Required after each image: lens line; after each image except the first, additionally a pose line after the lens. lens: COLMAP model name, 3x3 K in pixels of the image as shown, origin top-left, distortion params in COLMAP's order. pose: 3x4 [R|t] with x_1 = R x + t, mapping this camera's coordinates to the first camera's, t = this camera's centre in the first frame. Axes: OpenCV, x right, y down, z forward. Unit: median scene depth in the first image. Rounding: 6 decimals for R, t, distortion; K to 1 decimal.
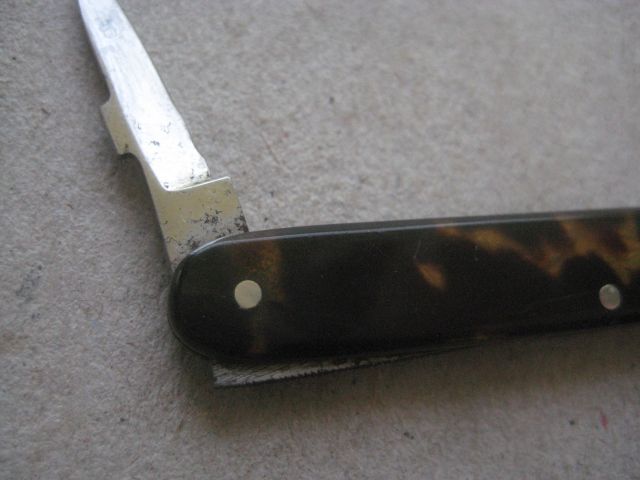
lens RADIAL K [[666.8, 0, 308.1], [0, 666.8, 243.1], [0, 0, 1]] dist [-0.185925, 0.184347]
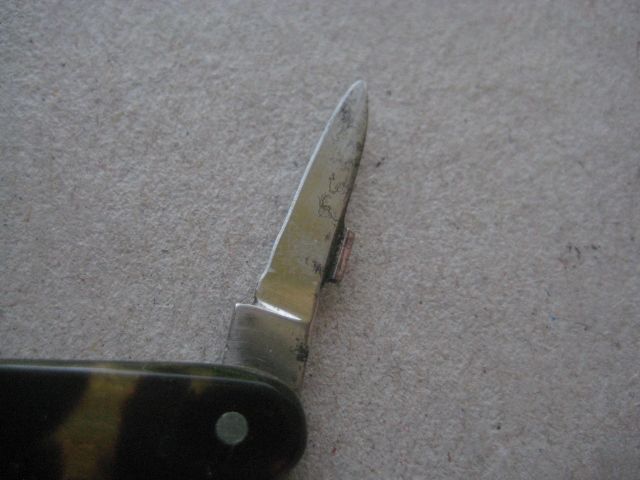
lens RADIAL K [[666.8, 0, 308.1], [0, 666.8, 243.1], [0, 0, 1]] dist [-0.185925, 0.184347]
pose [[0.985664, -0.146972, -0.082860, 1.046289], [0.146515, 0.989140, -0.011601, -0.116972], [0.083666, -0.000705, 0.996494, 0.207040]]
